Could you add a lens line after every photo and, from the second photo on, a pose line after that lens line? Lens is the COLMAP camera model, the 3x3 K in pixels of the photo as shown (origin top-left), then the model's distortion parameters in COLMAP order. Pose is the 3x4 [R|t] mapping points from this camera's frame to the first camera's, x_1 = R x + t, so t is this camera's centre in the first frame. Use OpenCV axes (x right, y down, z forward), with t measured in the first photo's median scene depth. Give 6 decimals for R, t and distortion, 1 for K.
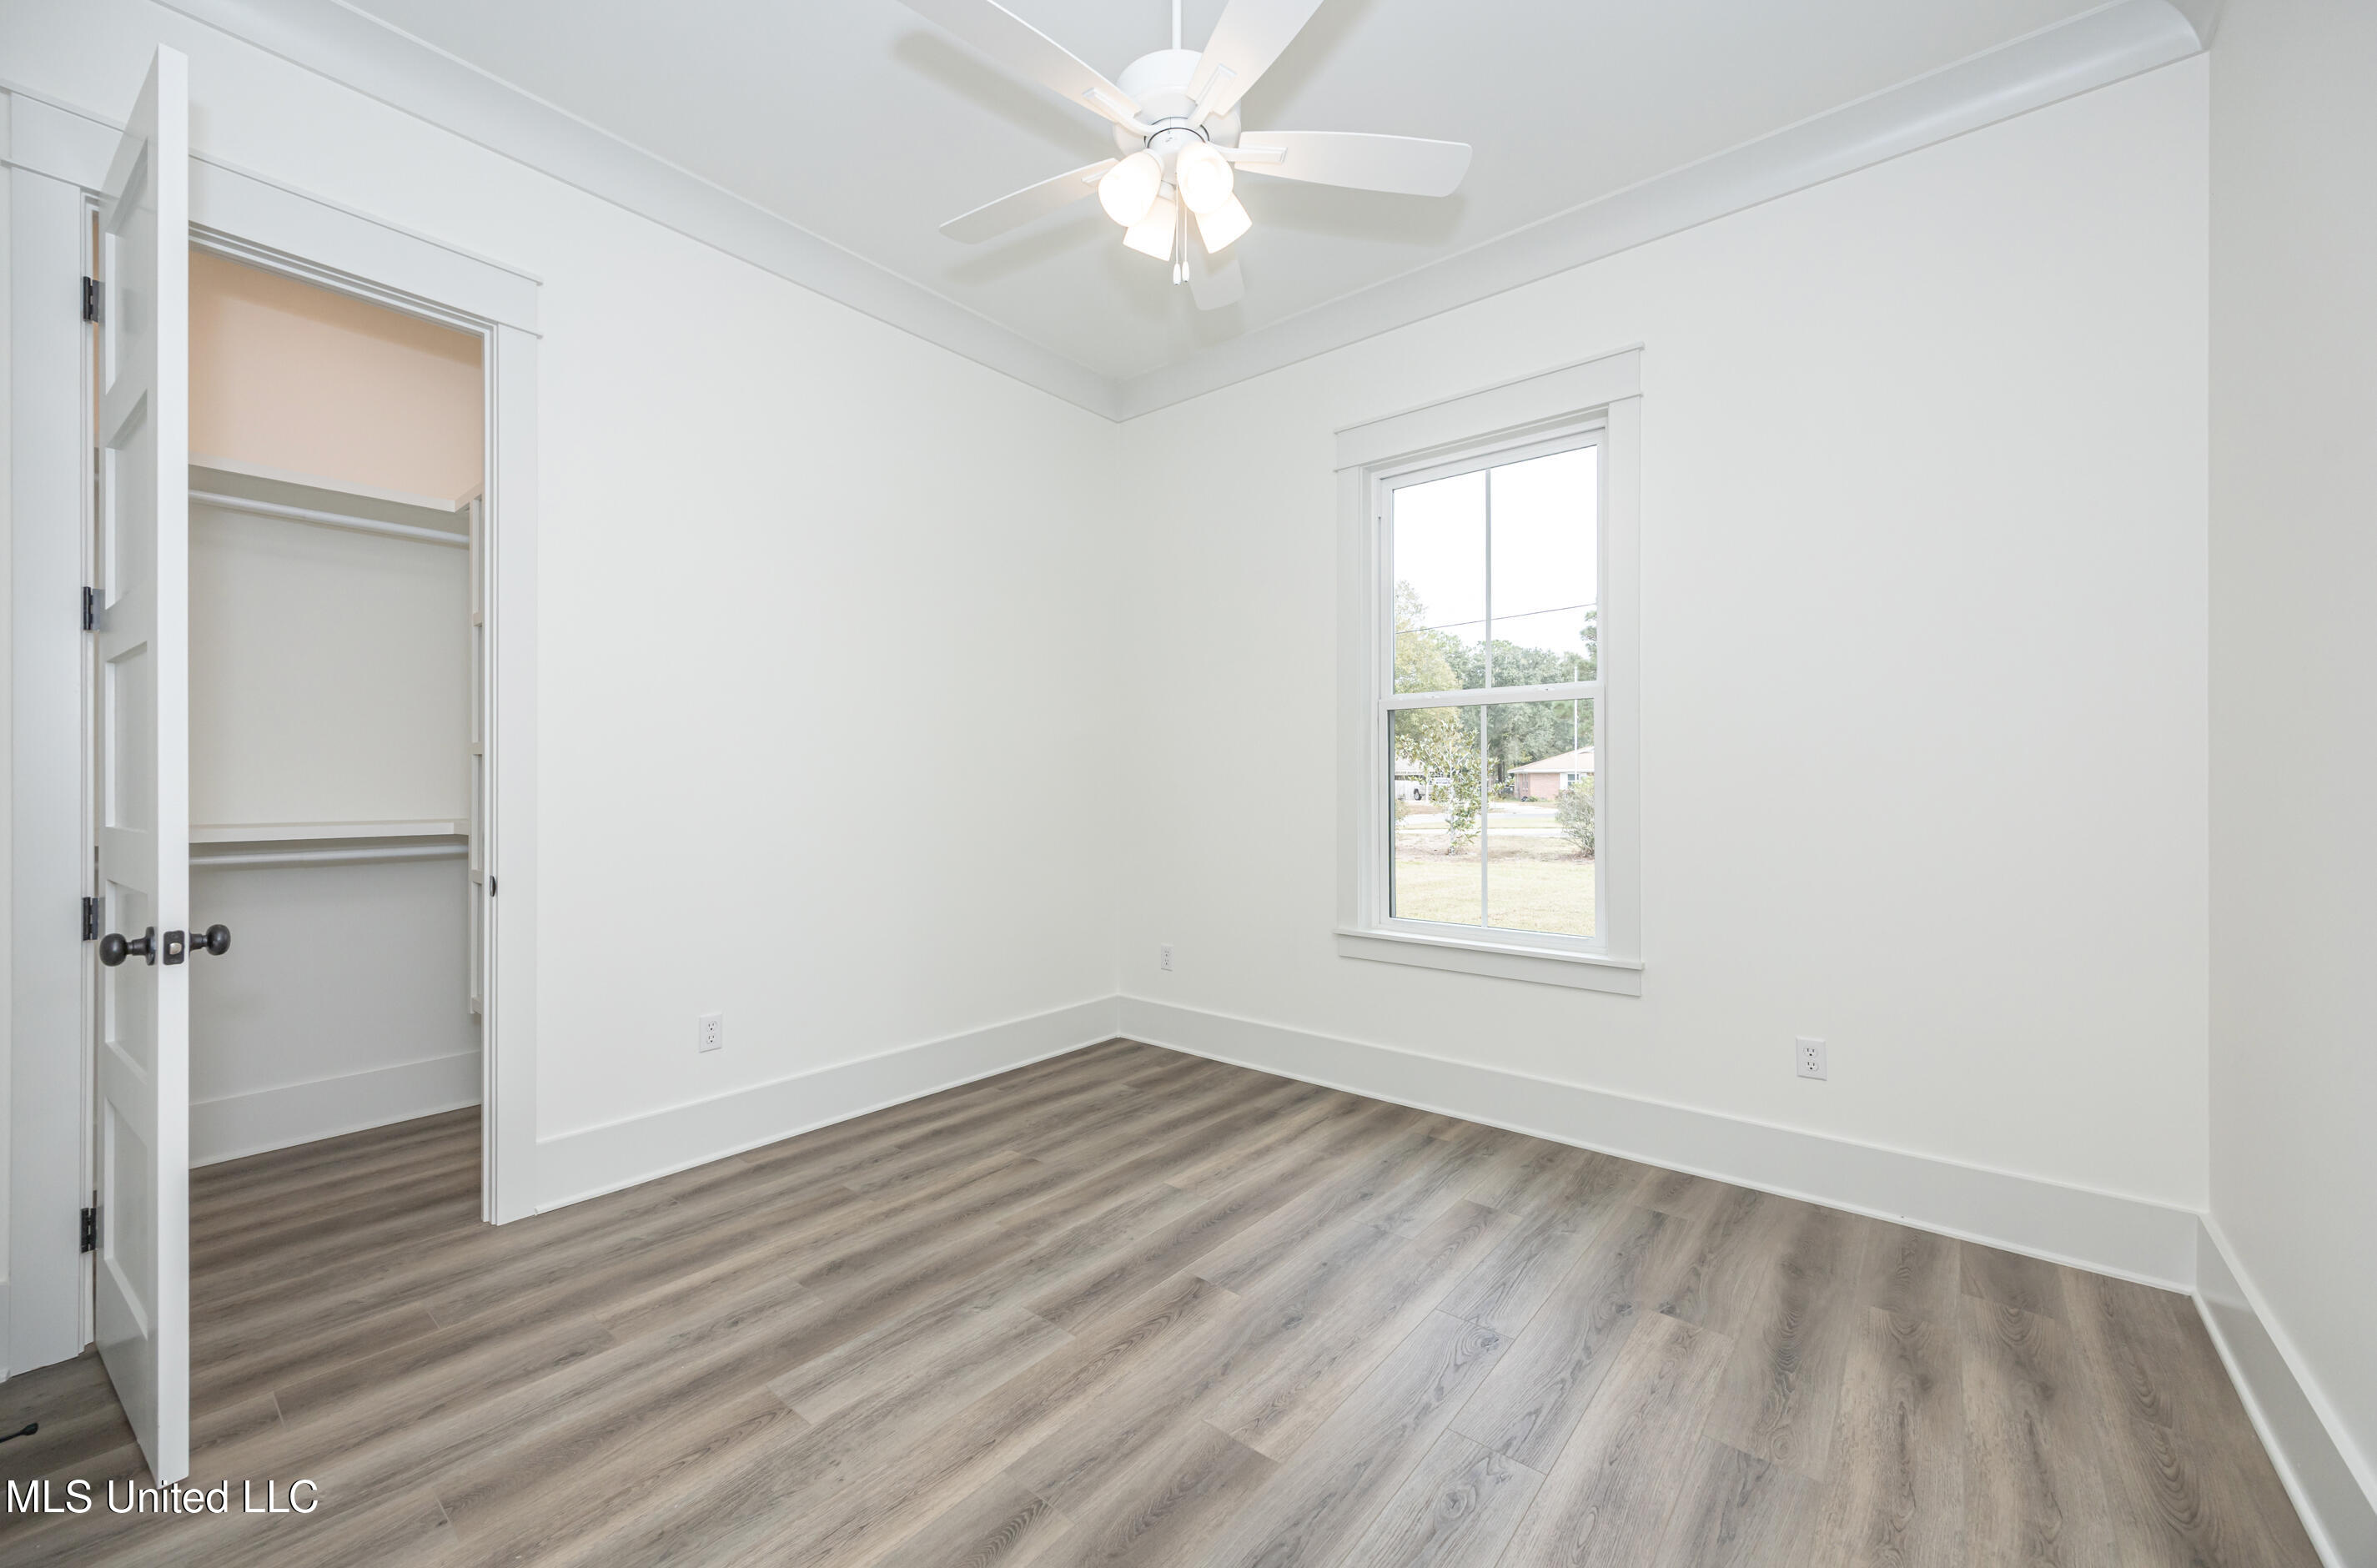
lens RADIAL K [[924.3, 0, 1211.0], [0, 924.3, 782.5], [0, 0, 1]] dist [0.010971, -0.000101]
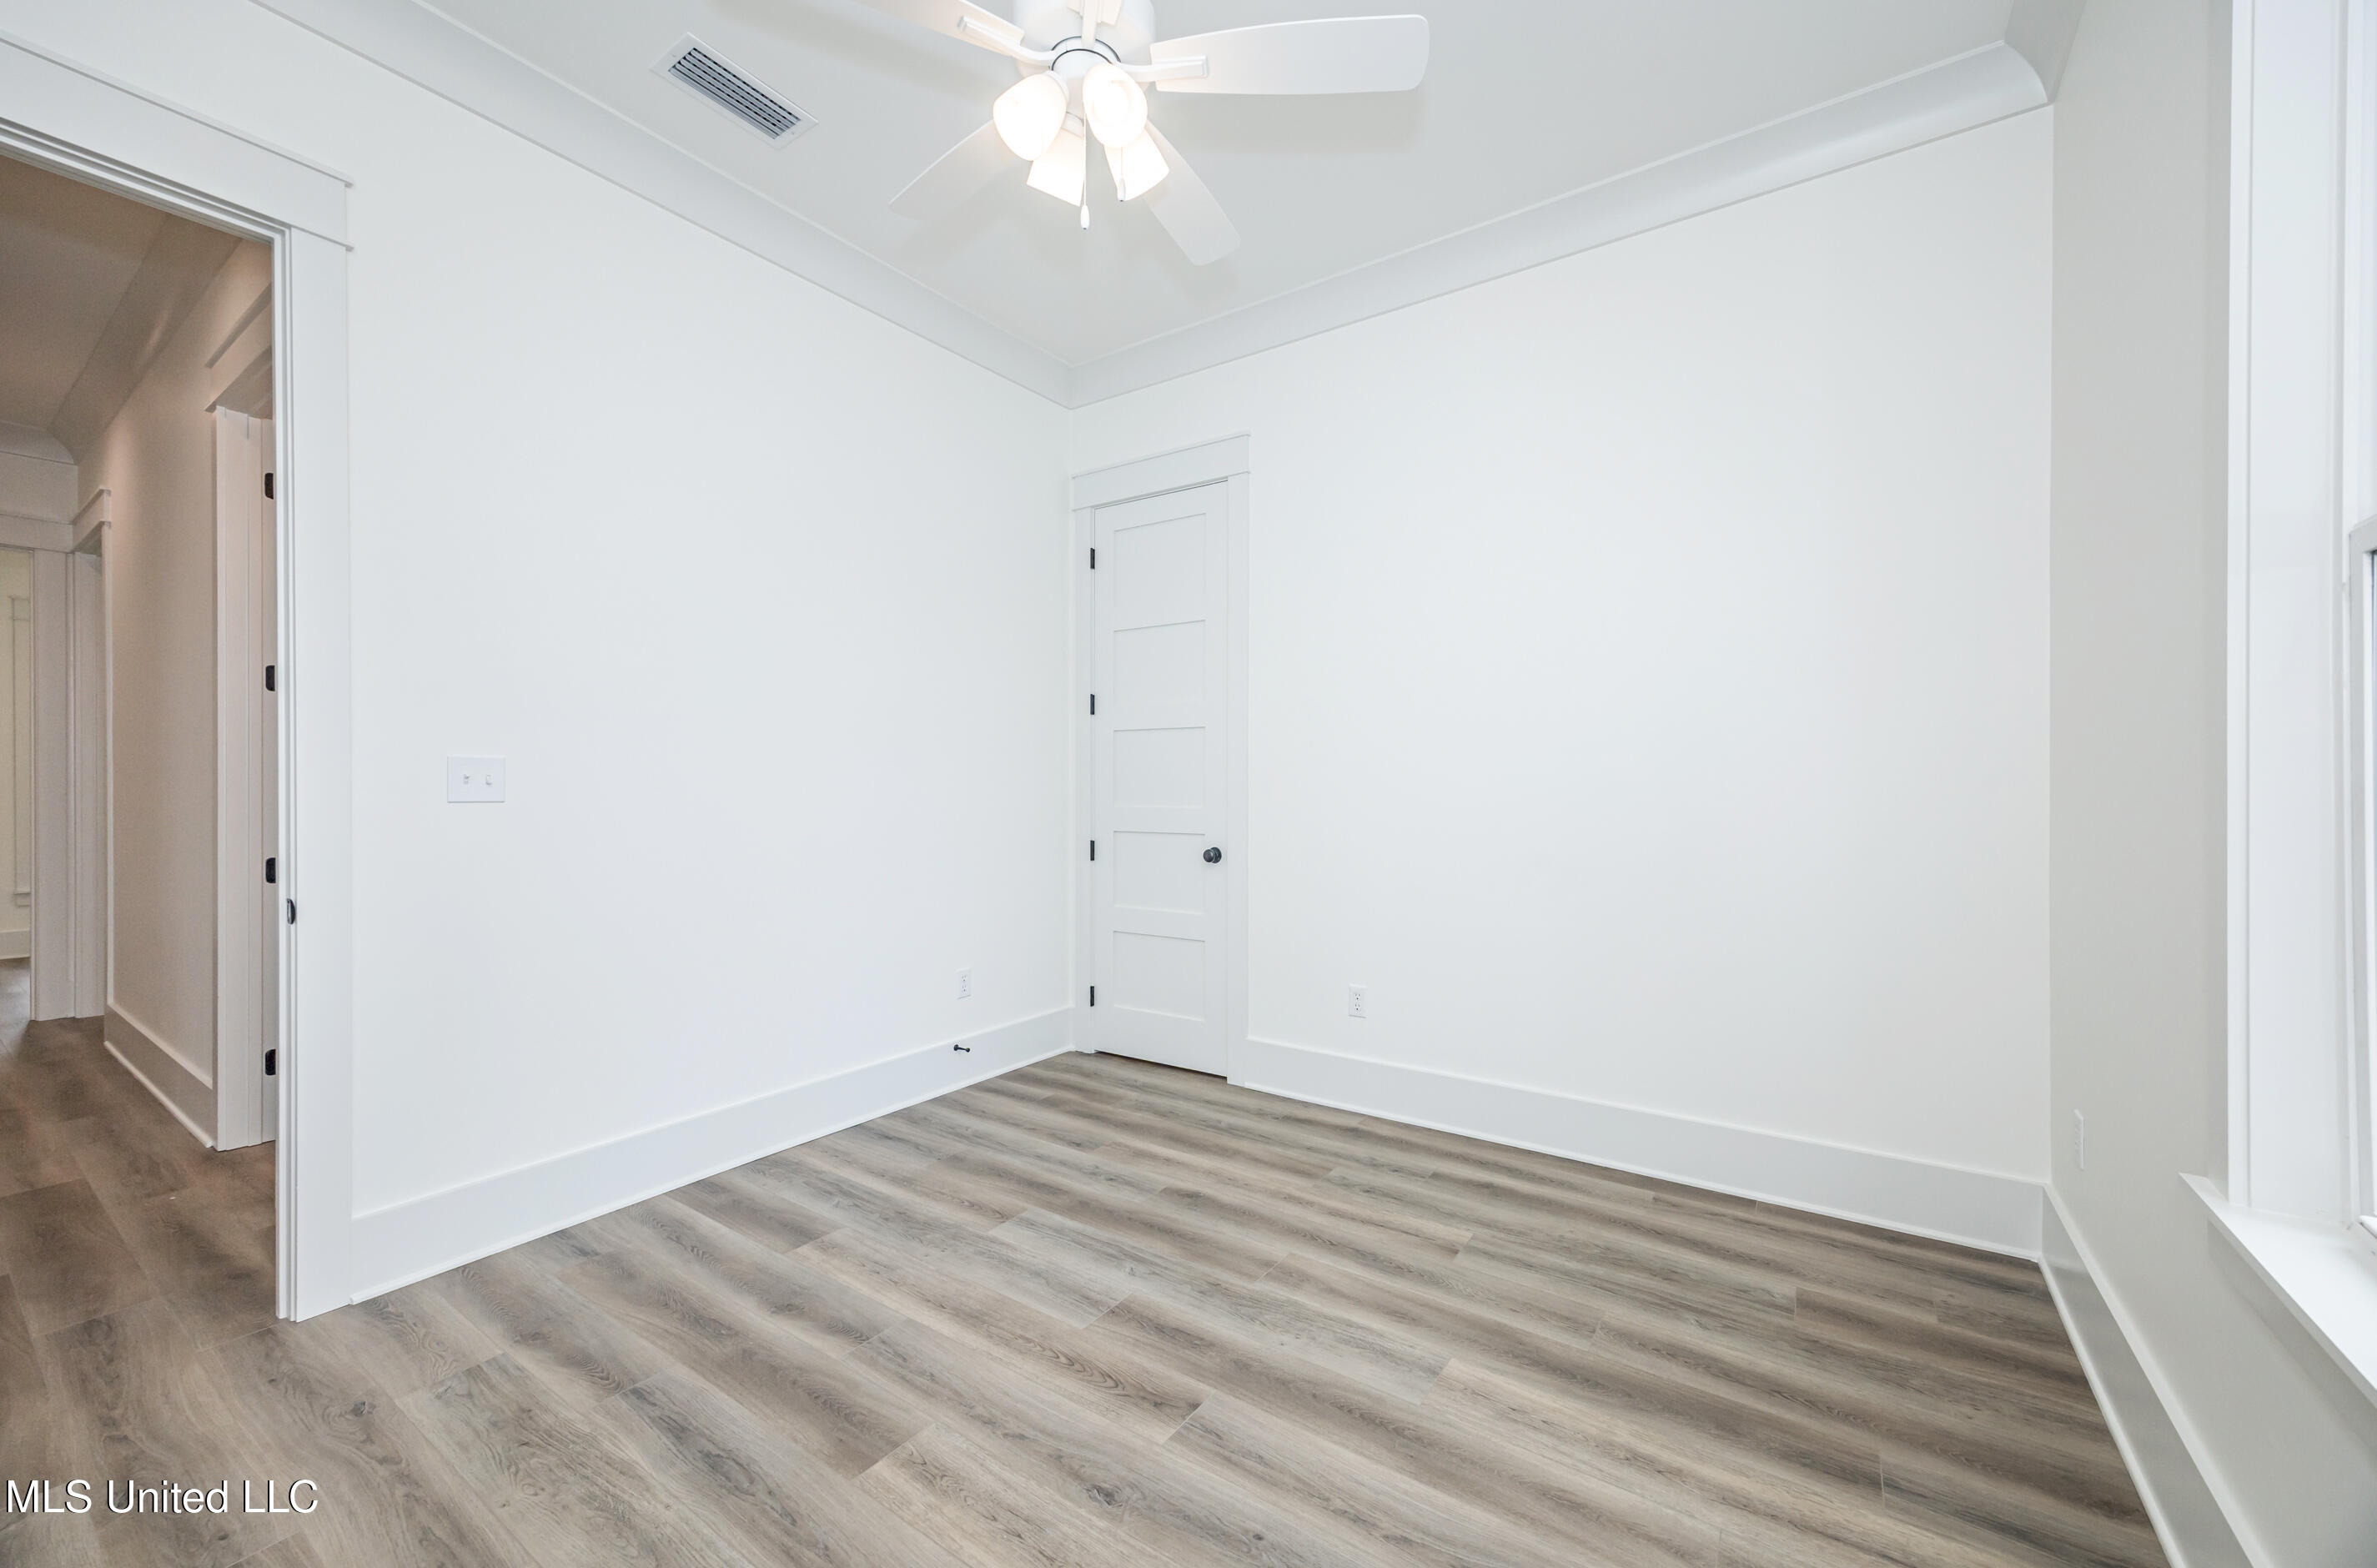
lens RADIAL K [[924.3, 0, 1211.0], [0, 924.3, 782.5], [0, 0, 1]] dist [0.010971, -0.000101]
pose [[0.068876, -0.006467, -0.997604, 0.697926], [0.004990, 0.999969, -0.006137, -0.000354], [0.997613, -0.004556, 0.068906, 0.840644]]
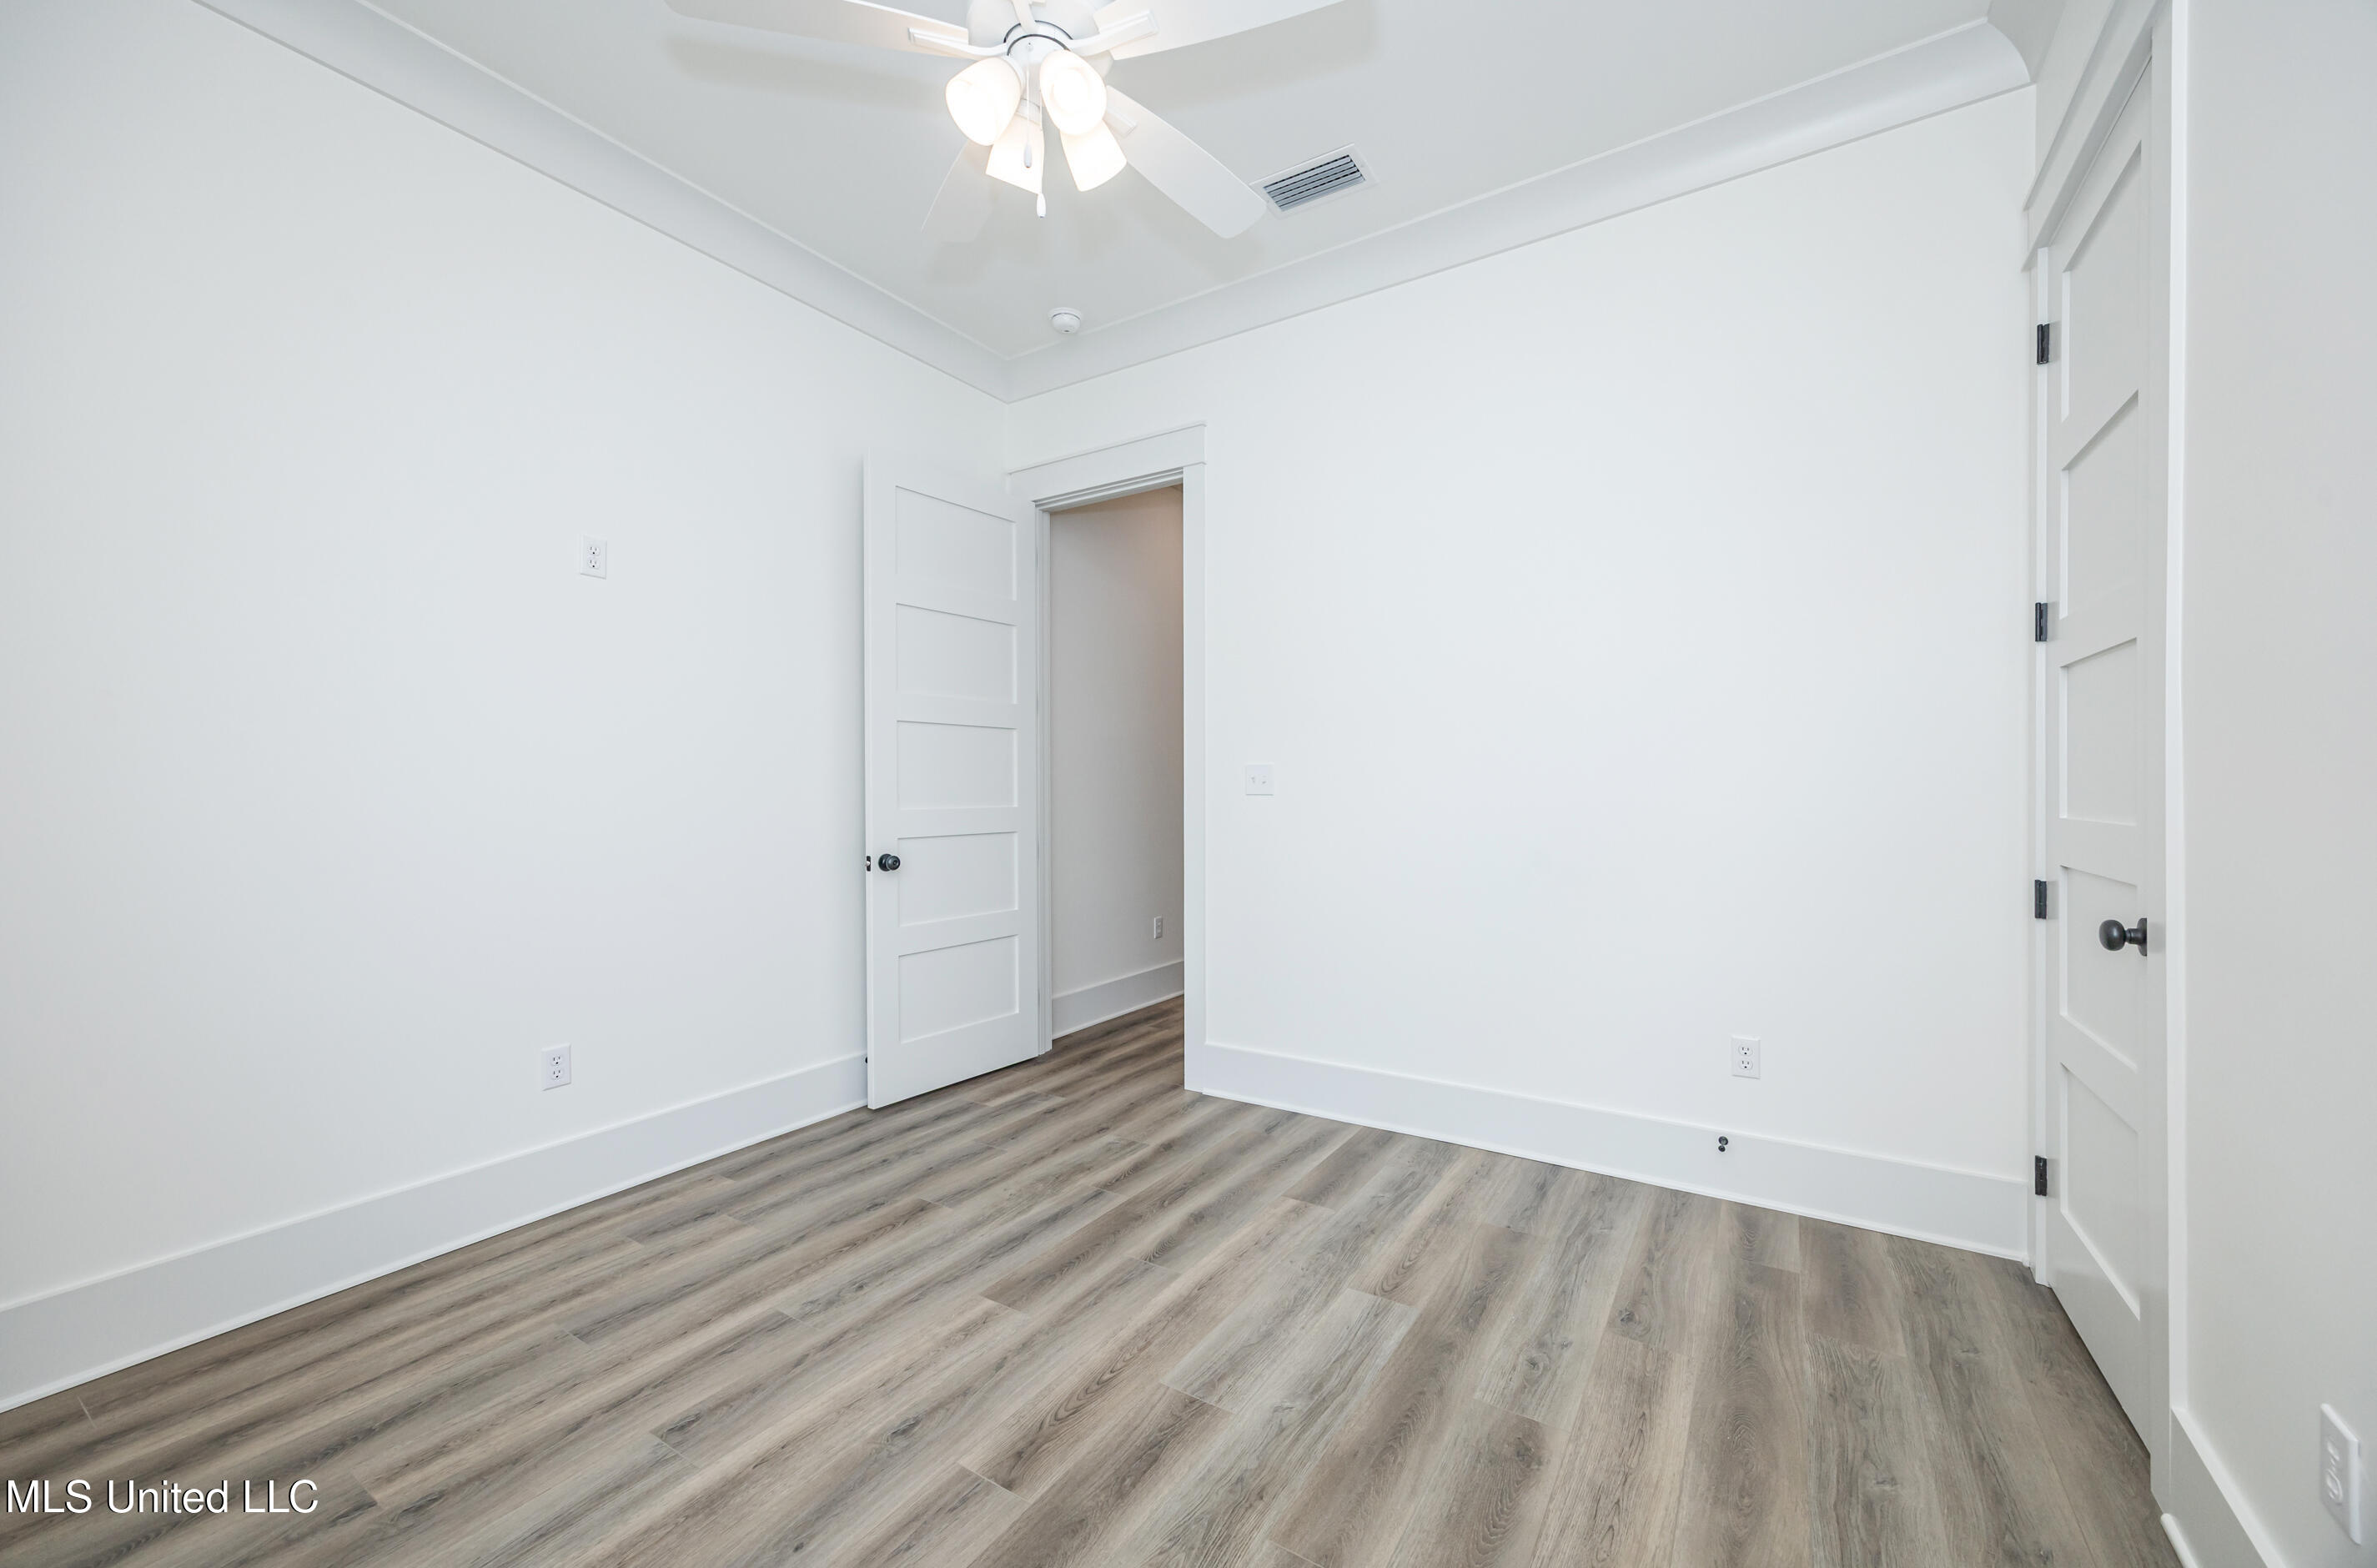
lens RADIAL K [[924.3, 0, 1211.0], [0, 924.3, 782.5], [0, 0, 1]] dist [0.010971, -0.000101]
pose [[-0.996150, 0.006026, -0.087457, -0.093546], [0.006940, 0.999924, -0.010142, 0.010886], [0.087389, -0.010709, -0.996117, 1.506409]]
